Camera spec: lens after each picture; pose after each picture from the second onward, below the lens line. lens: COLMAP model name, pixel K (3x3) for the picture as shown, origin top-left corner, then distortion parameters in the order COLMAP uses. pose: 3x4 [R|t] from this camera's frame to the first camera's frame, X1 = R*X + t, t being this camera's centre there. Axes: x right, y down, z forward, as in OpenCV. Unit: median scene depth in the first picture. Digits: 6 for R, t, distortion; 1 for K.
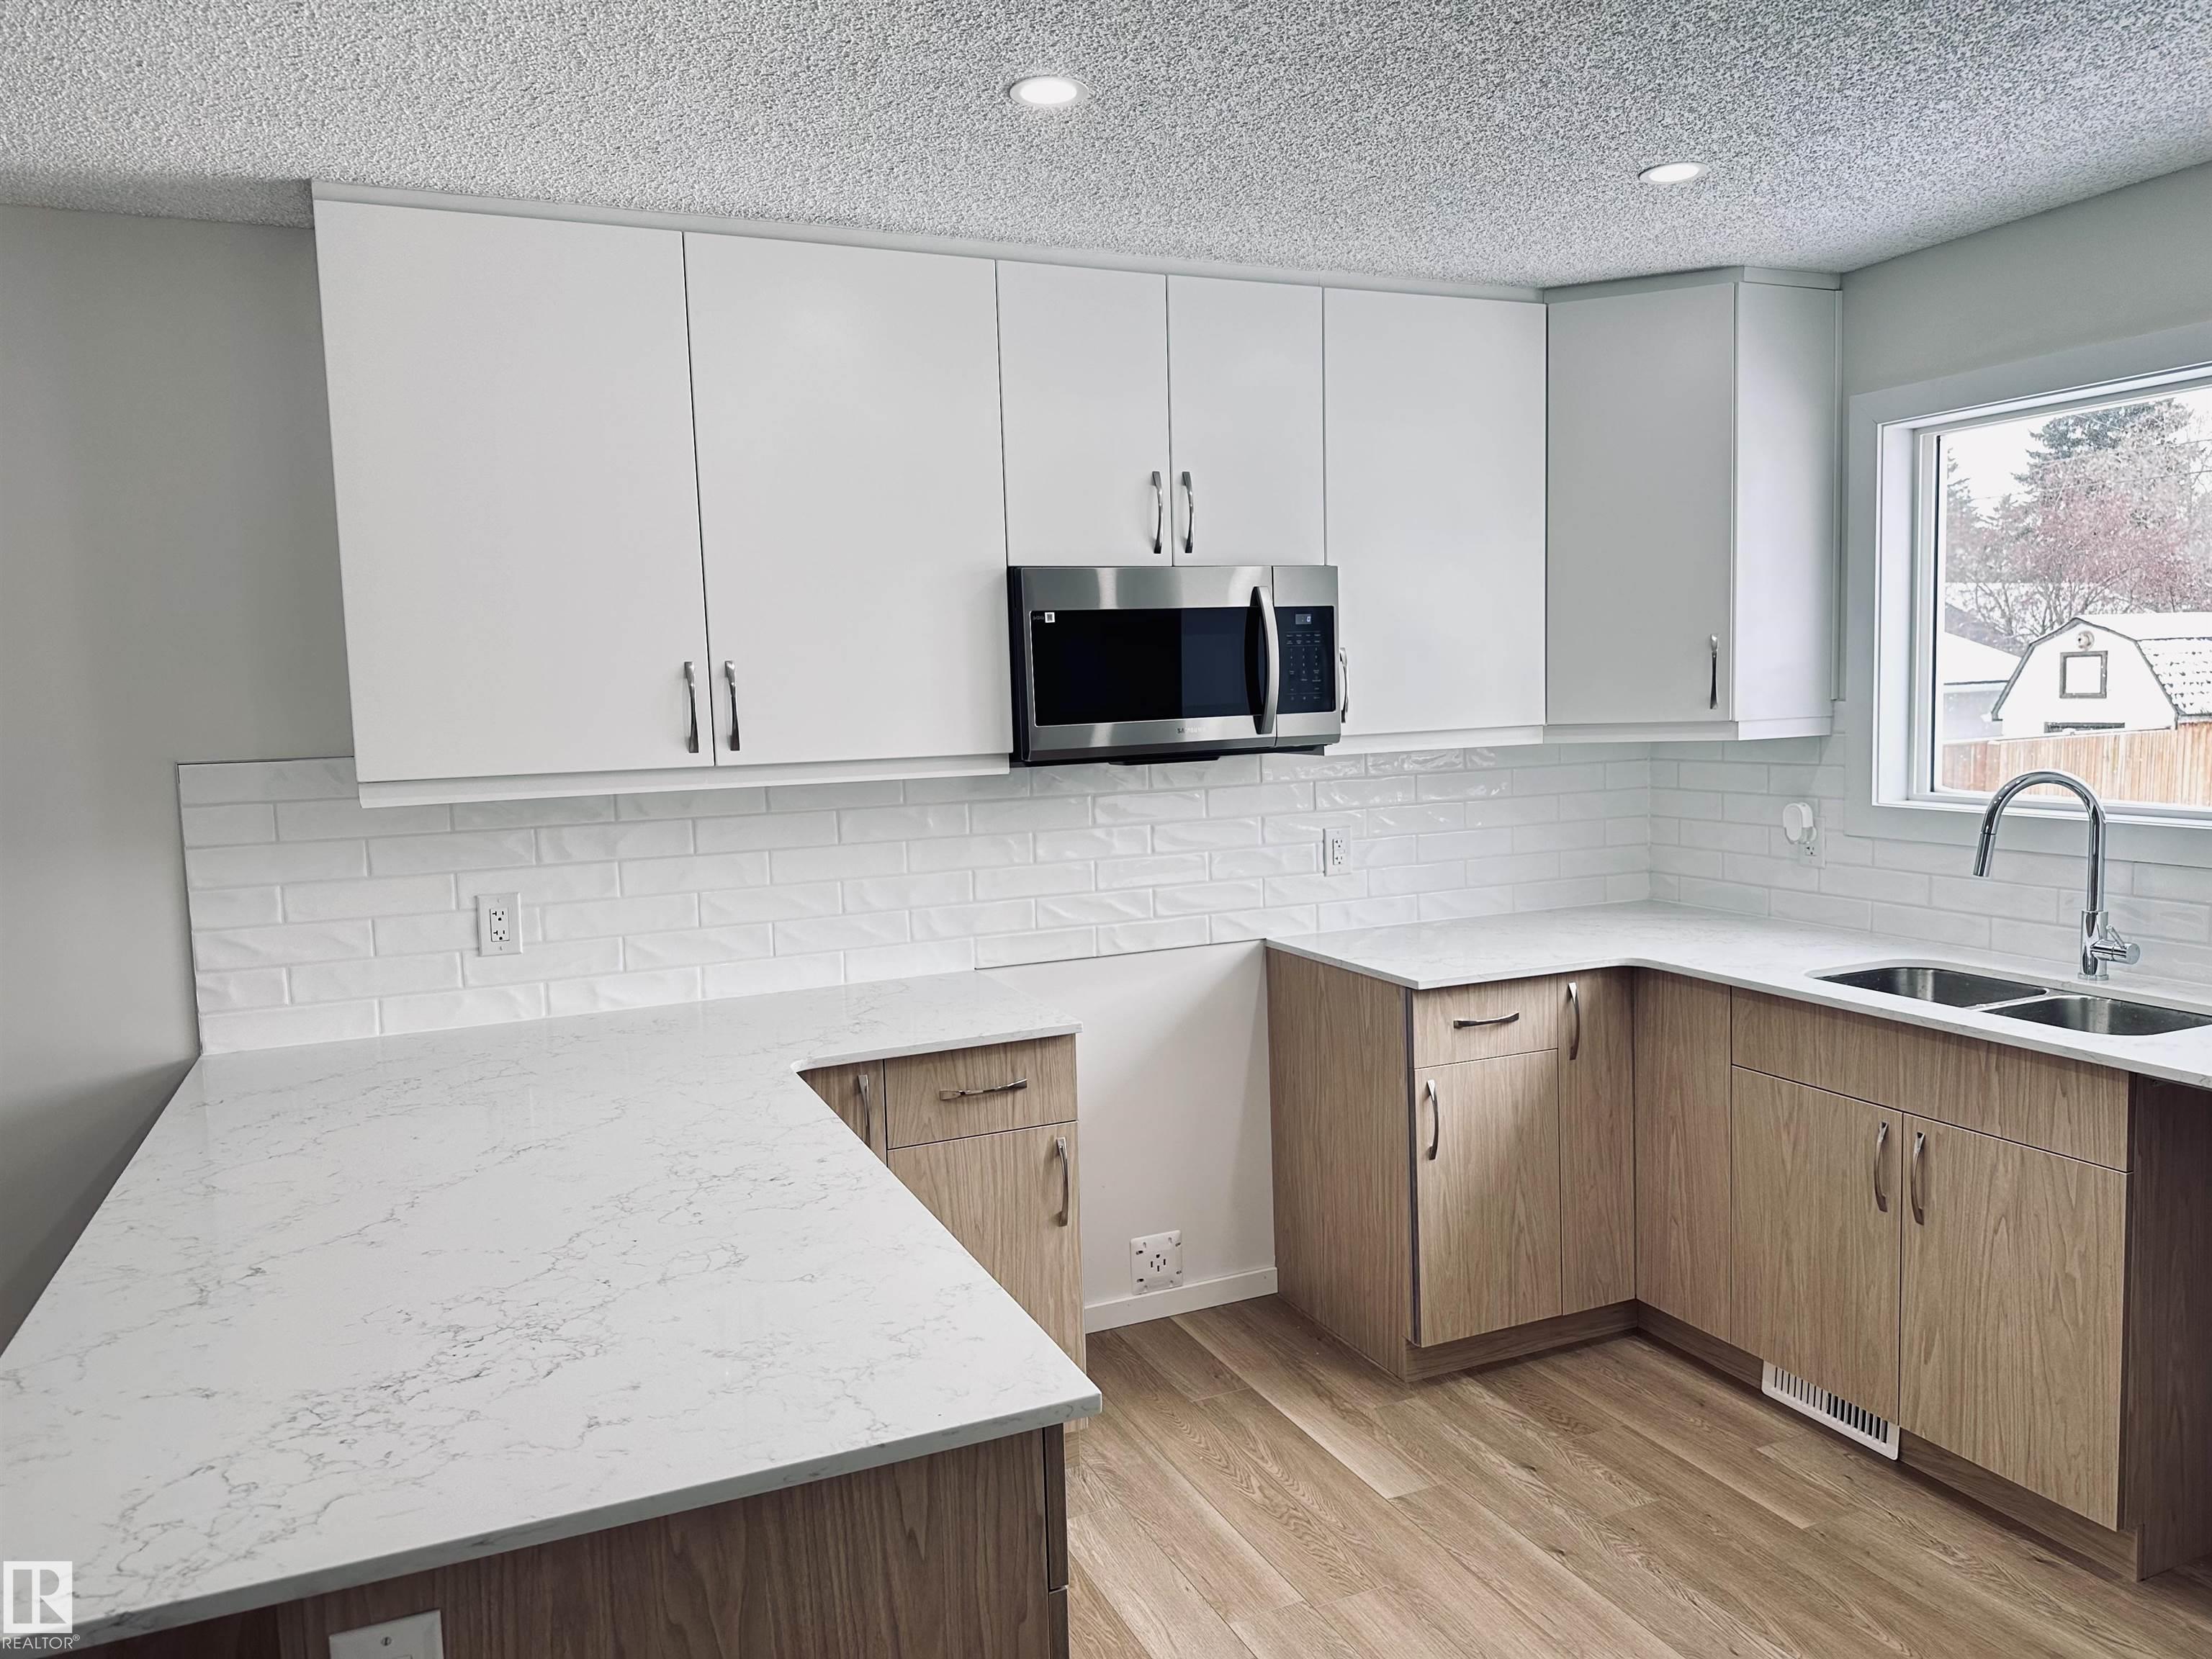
lens RADIAL K [[1538.3, 0, 1112.9], [0, 1538.3, 826.3], [0, 0, 1]] dist [0.111993, -0.166374]
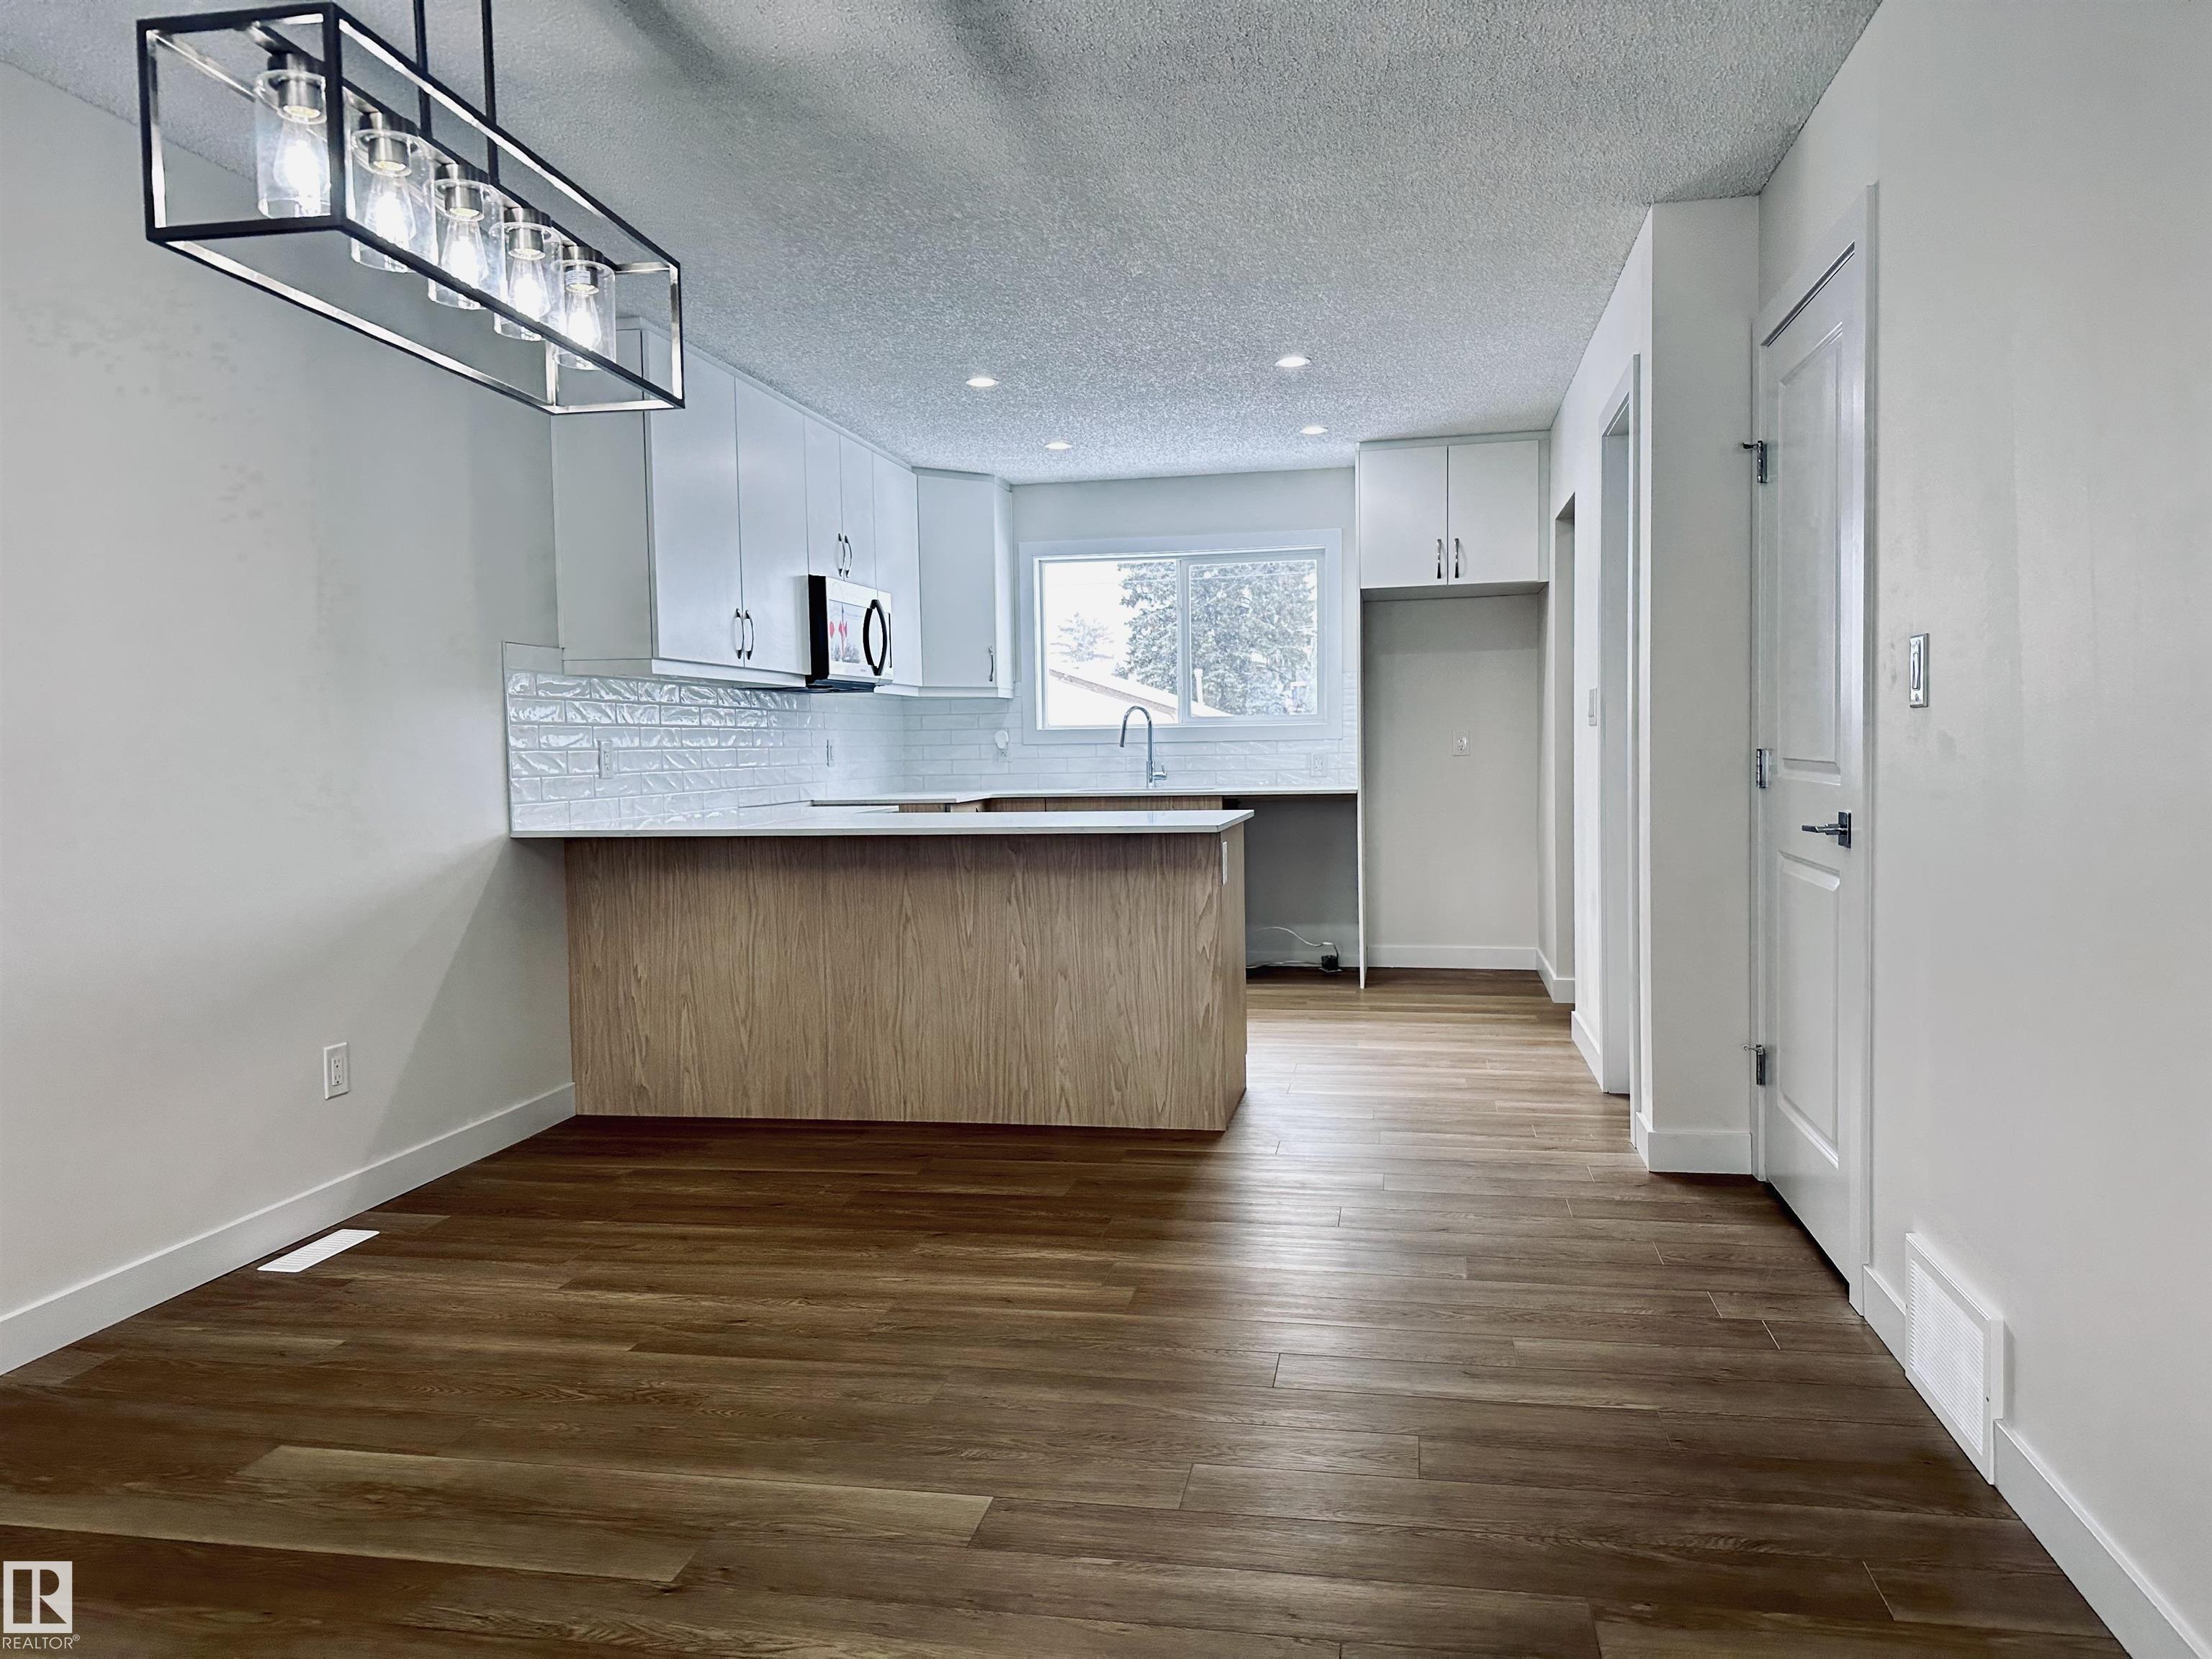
lens RADIAL K [[1539.3, 0, 1122.4], [0, 1539.3, 812.5], [0, 0, 1]] dist [0.095585, -0.121381]
pose [[0.562671, -0.015192, 0.826541, -1.415024], [0.075070, 0.996639, -0.032786, 0.209238], [-0.823265, 0.080496, 0.561921, -0.341127]]
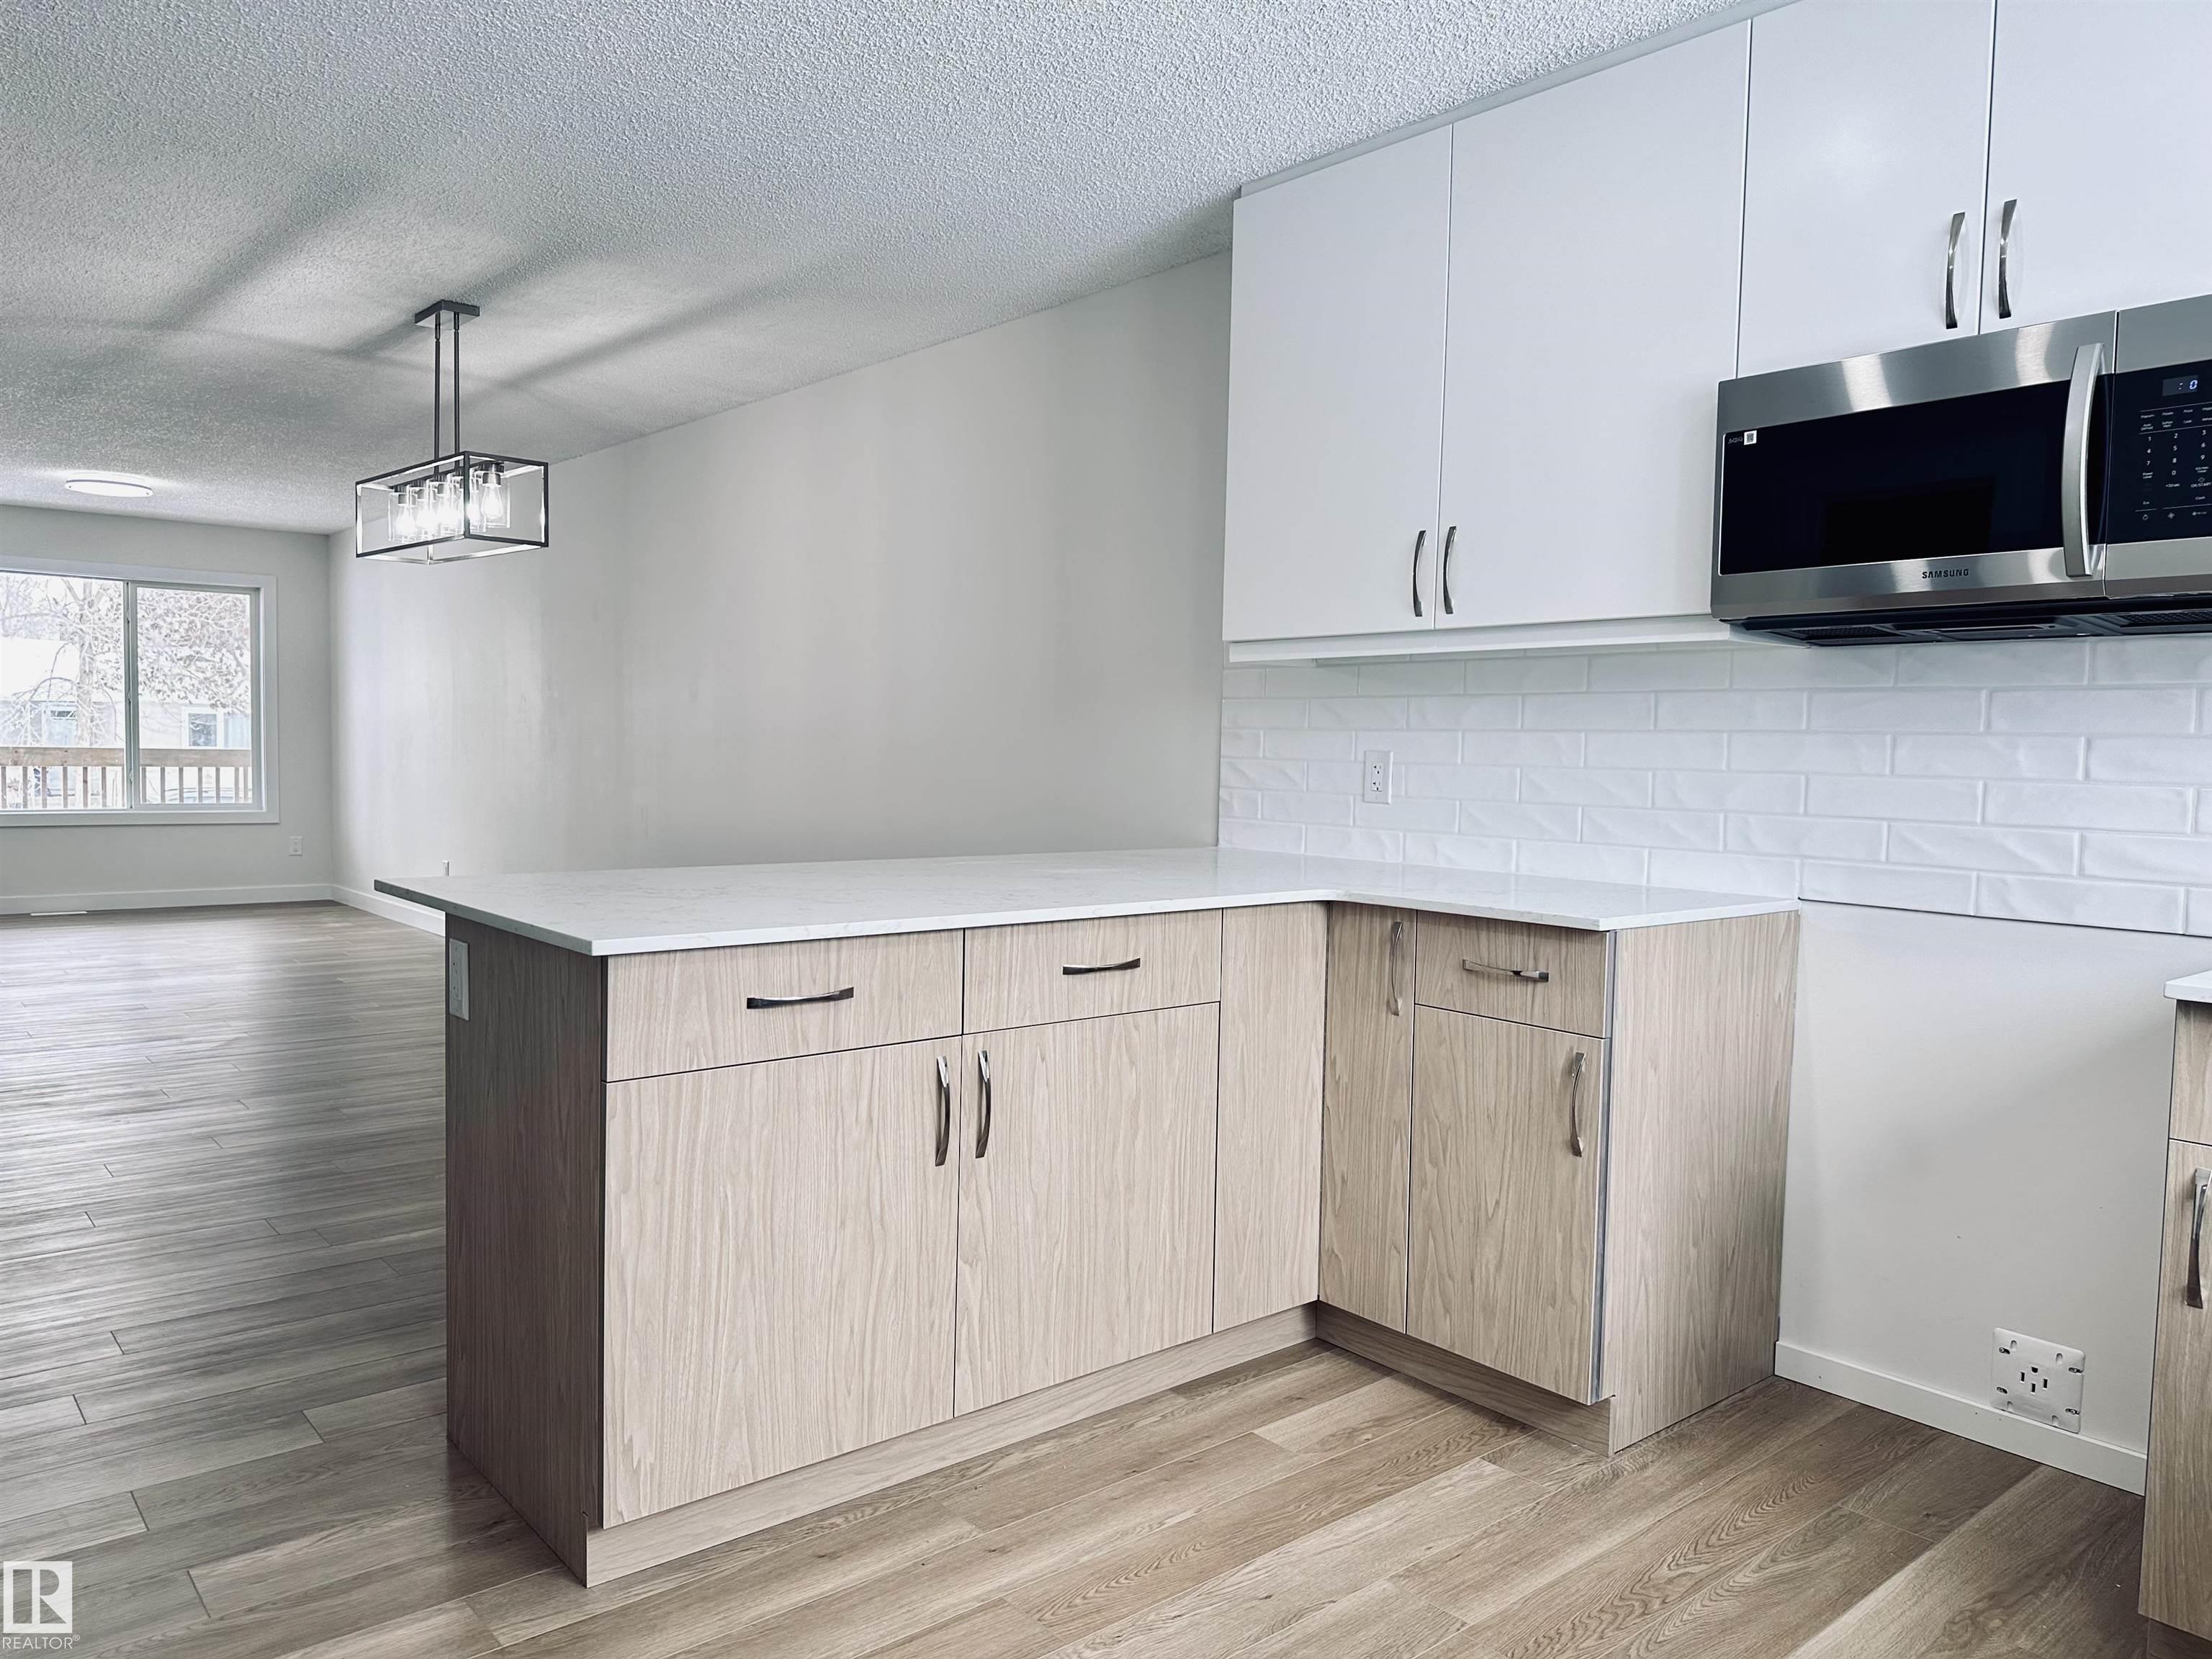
lens RADIAL K [[1544.4, 0, 1098.1], [0, 1544.4, 834.6], [0, 0, 1]] dist [0.098541, -0.129436]
pose [[0.287055, 0.094033, -0.953288, 0.659425], [-0.116319, 0.991228, 0.062749, 0.057095], [0.950826, 0.092873, 0.295475, 0.455324]]
